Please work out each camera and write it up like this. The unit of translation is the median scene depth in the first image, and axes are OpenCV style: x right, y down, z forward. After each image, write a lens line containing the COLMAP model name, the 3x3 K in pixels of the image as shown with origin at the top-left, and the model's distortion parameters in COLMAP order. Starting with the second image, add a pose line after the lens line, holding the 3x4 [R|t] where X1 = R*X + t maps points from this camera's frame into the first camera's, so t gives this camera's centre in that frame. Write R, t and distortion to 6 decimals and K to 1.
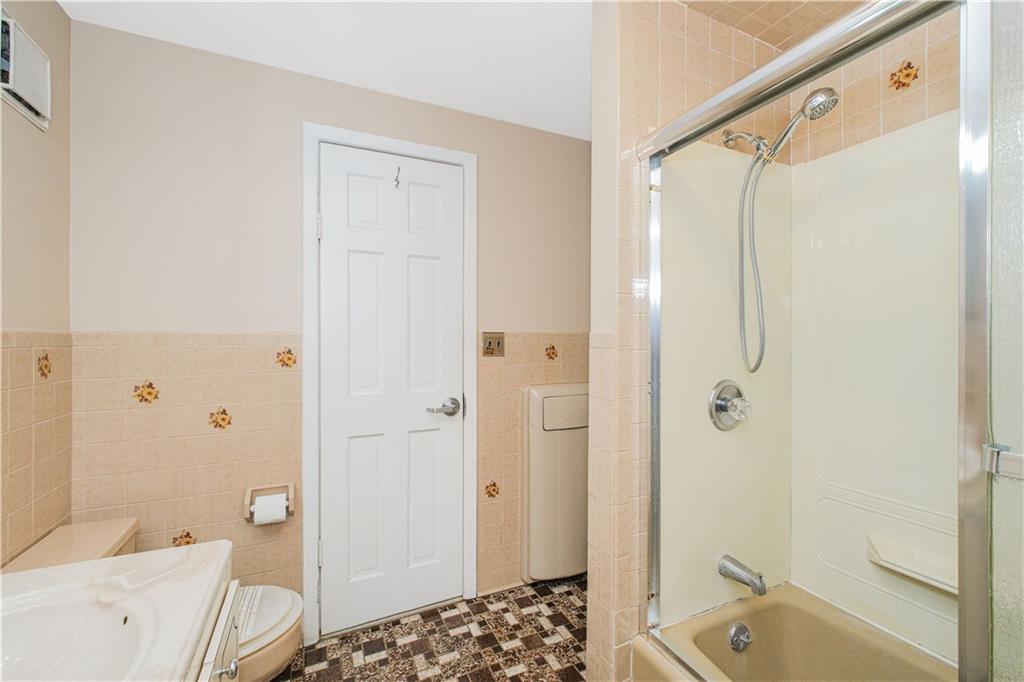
lens RADIAL K [[435.6, 0, 512.6], [0, 435.6, 335.5], [0, 0, 1]] dist [0.003145, -0.001637]
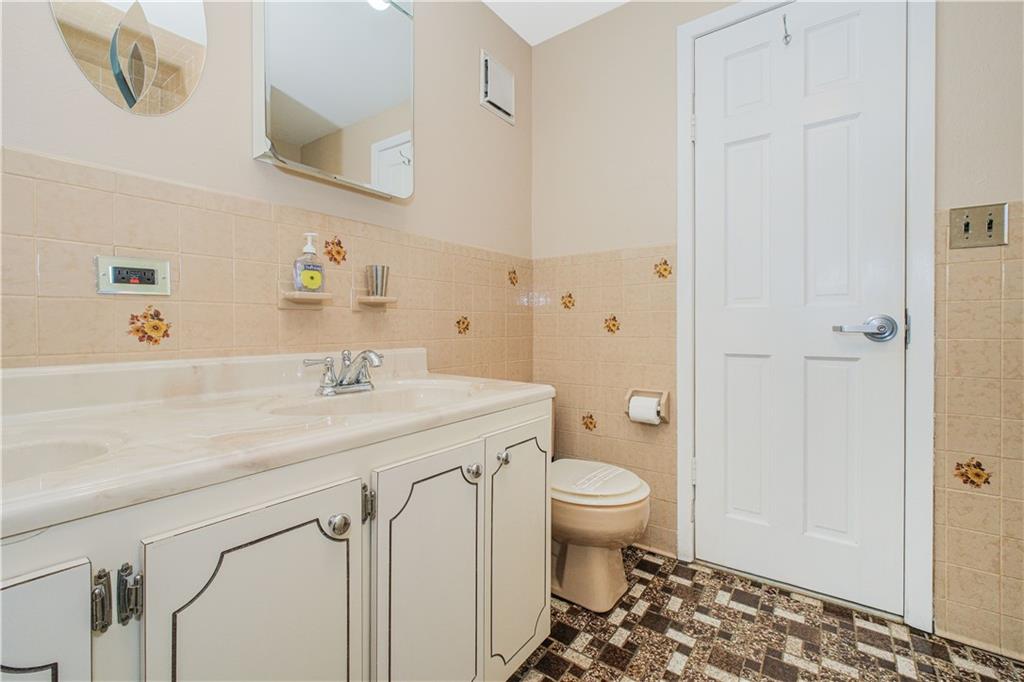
lens RADIAL K [[435.6, 0, 509.2], [0, 435.6, 325.0], [0, 0, 1]] dist [0.003145, -0.001637]
pose [[0.476478, 0.003565, -0.879179, 0.204885], [0.005639, 0.999959, 0.007111, 0.171571], [0.879168, -0.008346, 0.476439, 0.194512]]
